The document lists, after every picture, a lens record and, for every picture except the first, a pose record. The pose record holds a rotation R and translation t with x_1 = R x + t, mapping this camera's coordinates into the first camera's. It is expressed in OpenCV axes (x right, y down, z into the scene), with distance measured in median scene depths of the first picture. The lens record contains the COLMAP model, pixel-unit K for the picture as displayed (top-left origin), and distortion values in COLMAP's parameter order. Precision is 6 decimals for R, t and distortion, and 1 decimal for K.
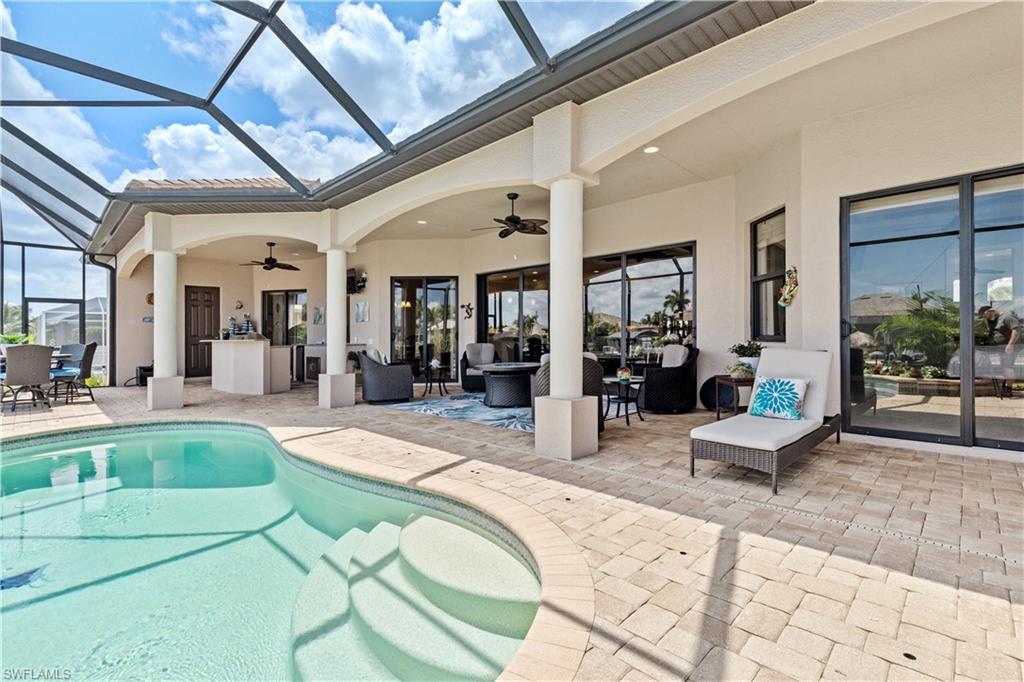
lens RADIAL K [[466.2, 0, 511.5], [0, 466.2, 332.4], [0, 0, 1]] dist [0.003016, 0.000252]
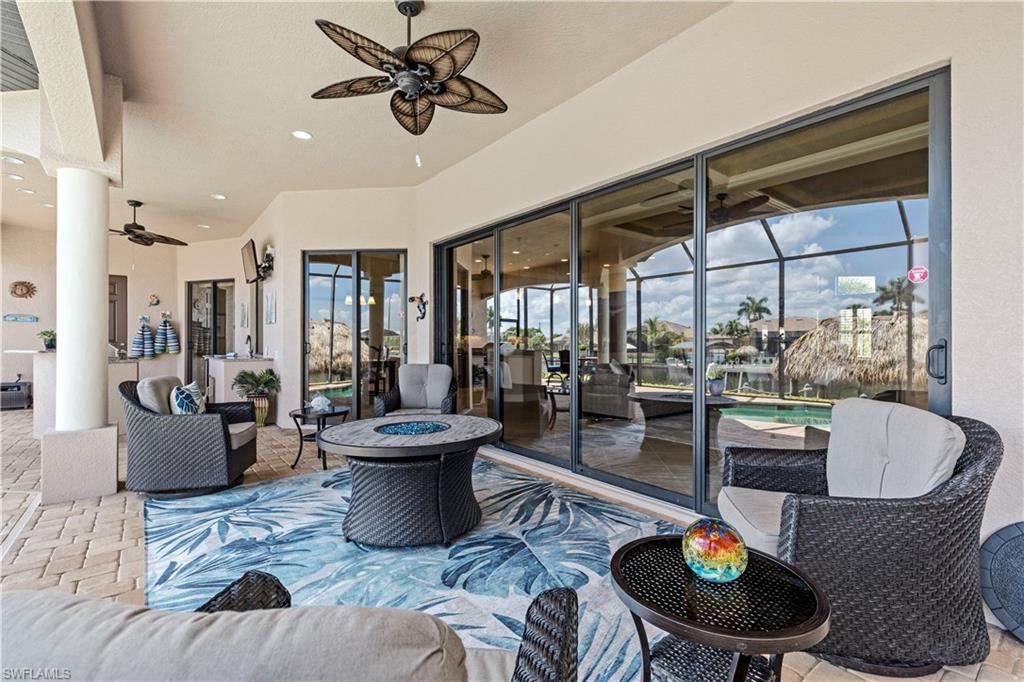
lens RADIAL K [[462.8, 0, 512.0], [0, 462.8, 341.0], [0, 0, 1]] dist [0.002910, 0.000396]
pose [[0.991079, 0.016142, -0.132295, 0.081508], [-0.015879, 0.999869, 0.003036, -0.005289], [0.132327, -0.000909, 0.991206, 0.351090]]
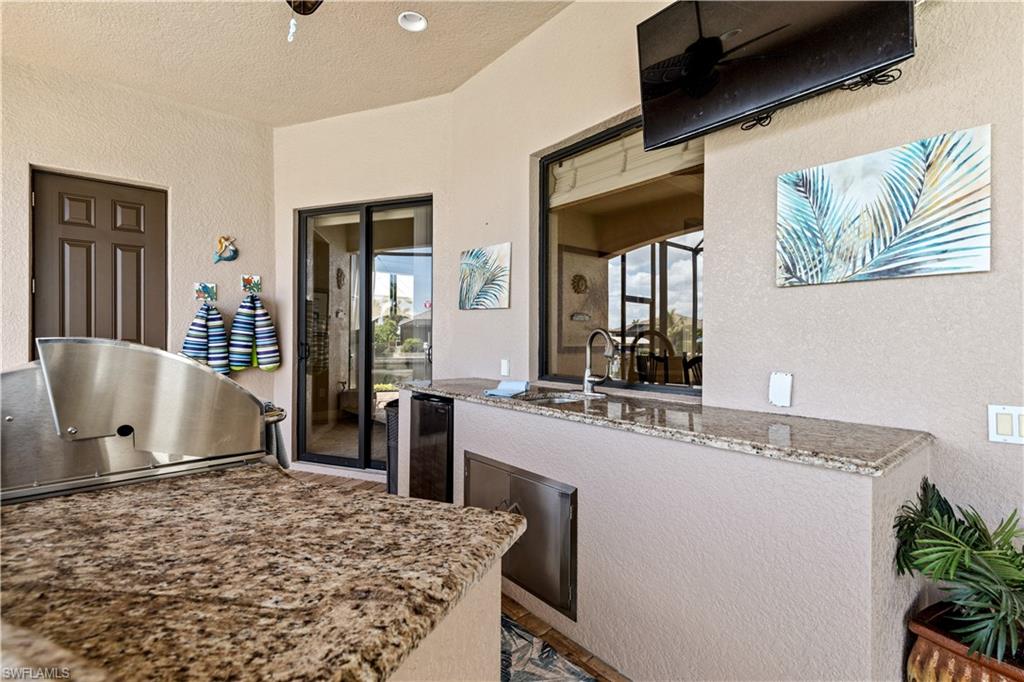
lens RADIAL K [[467.0, 0, 512.0], [0, 467.0, 341.0], [0, 0, 1]] dist [0.000783, 0.000226]
pose [[0.994205, 0.017244, -0.106113, -0.358401], [-0.015463, 0.999726, 0.017588, -0.003411], [0.106387, -0.015846, 0.994199, 0.711664]]
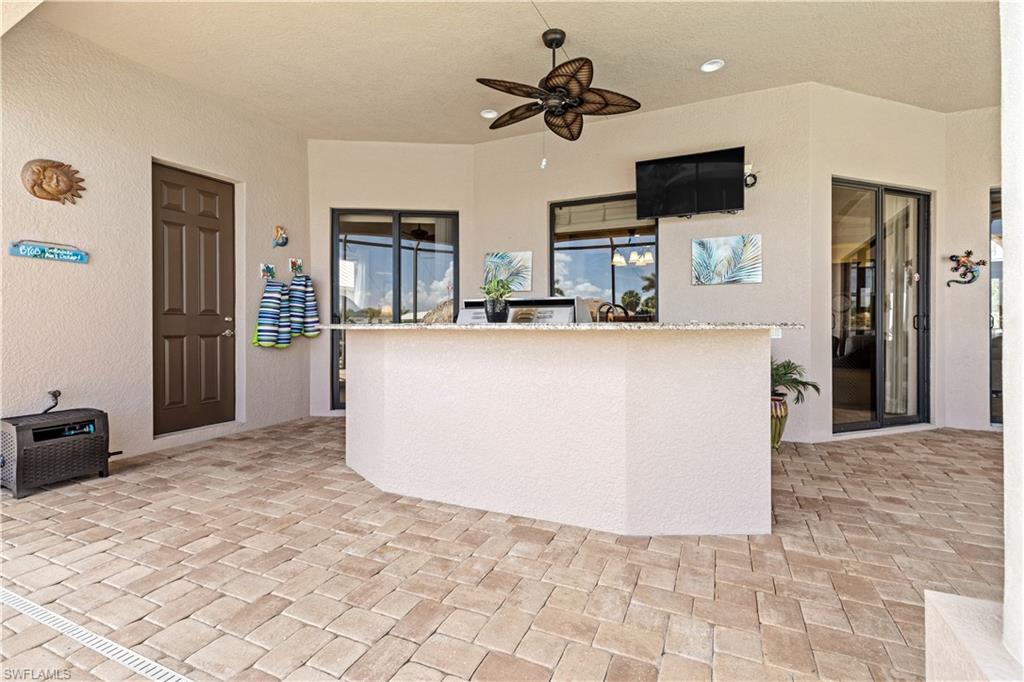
lens RADIAL K [[466.2, 0, 511.5], [0, 466.2, 332.4], [0, 0, 1]] dist [0.003016, 0.000252]
pose [[0.941980, 0.003662, 0.335650, -0.544468], [-0.012429, 0.999635, 0.023974, 0.010673], [-0.335439, -0.026754, 0.941682, 0.573427]]
